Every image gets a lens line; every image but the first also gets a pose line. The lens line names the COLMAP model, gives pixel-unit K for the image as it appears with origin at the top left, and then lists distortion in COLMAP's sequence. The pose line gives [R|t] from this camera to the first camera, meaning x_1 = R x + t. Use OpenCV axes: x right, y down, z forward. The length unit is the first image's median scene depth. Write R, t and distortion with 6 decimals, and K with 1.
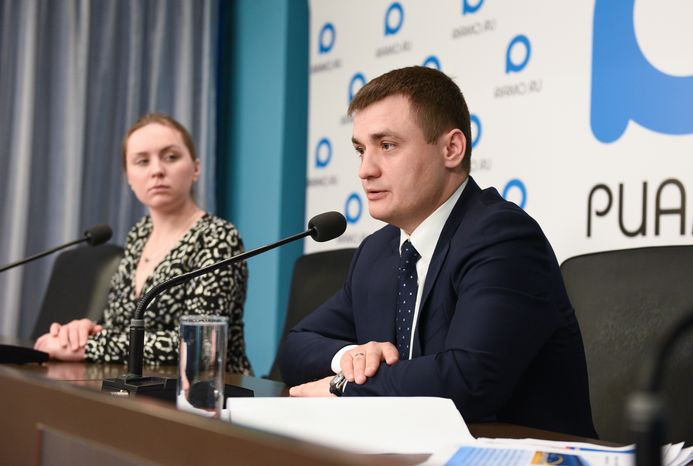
lens RADIAL K [[1156.8, 0, 346.5], [0, 1156.8, 233.0], [0, 0, 1]] dist [-0.023571, 0.022780]
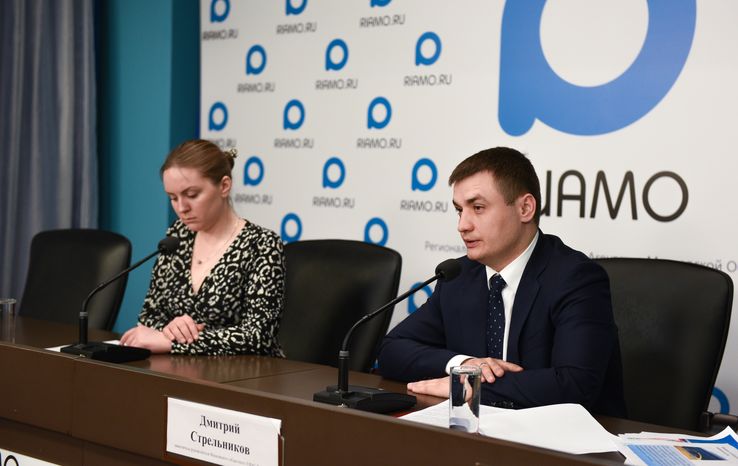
lens RADIAL K [[1212.8, 0, 353.1], [0, 1212.8, 219.0], [0, 0, 1]] dist [0.059409, -0.071406]
pose [[0.971188, -0.014040, 0.237900, -0.332574], [-0.005440, 0.996697, 0.081029, -0.130126], [-0.238252, -0.079989, 0.967904, -0.259261]]
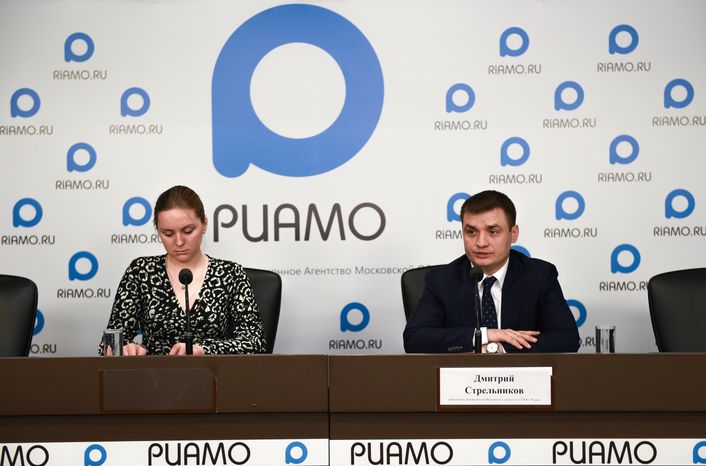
lens RADIAL K [[1240.5, 0, 353.0], [0, 1240.5, 233.0], [0, 0, 1]] dist [0.024269, 0.150161]
pose [[0.583970, -0.048788, 0.810308, -1.342984], [-0.004956, 0.997959, 0.063658, -0.151047], [-0.811760, -0.041190, 0.582536, -0.058979]]
